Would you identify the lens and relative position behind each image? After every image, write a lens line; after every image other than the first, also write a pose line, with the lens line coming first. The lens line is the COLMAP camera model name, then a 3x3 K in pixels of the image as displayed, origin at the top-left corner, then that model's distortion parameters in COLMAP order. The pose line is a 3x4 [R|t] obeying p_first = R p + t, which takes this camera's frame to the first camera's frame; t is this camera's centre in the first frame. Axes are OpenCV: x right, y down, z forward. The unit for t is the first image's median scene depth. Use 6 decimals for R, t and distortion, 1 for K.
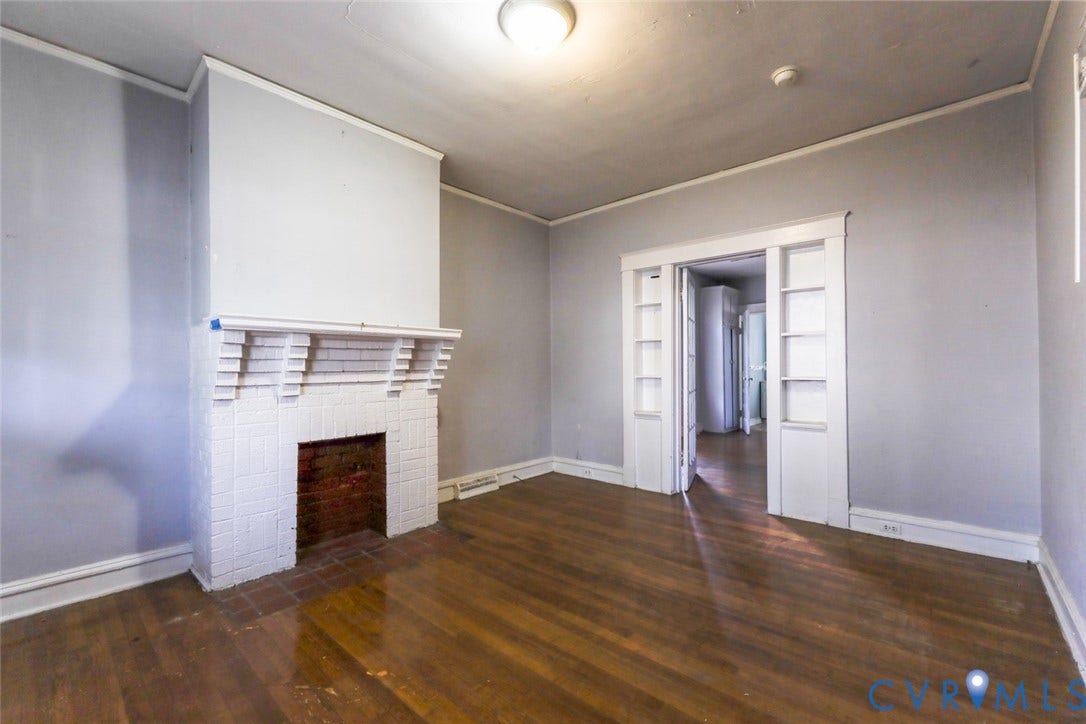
lens RADIAL K [[446.7, 0, 543.0], [0, 446.7, 362.0], [0, 0, 1]] dist [-0.001961, -0.000249]
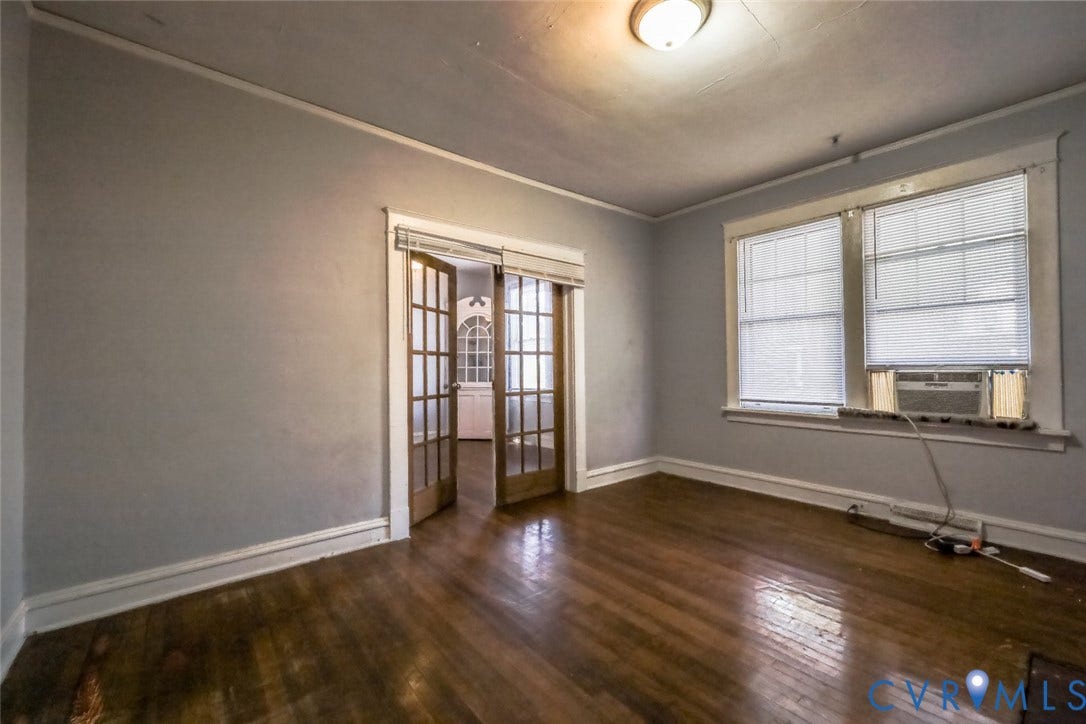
lens RADIAL K [[446.7, 0, 543.0], [0, 446.7, 362.0], [0, 0, 1]] dist [-0.001961, -0.000249]
pose [[-0.989255, 0.020019, 0.144822, 0.129611], [0.017360, 0.999657, -0.019602, 0.014381], [-0.145165, -0.016877, -0.989264, 1.968664]]
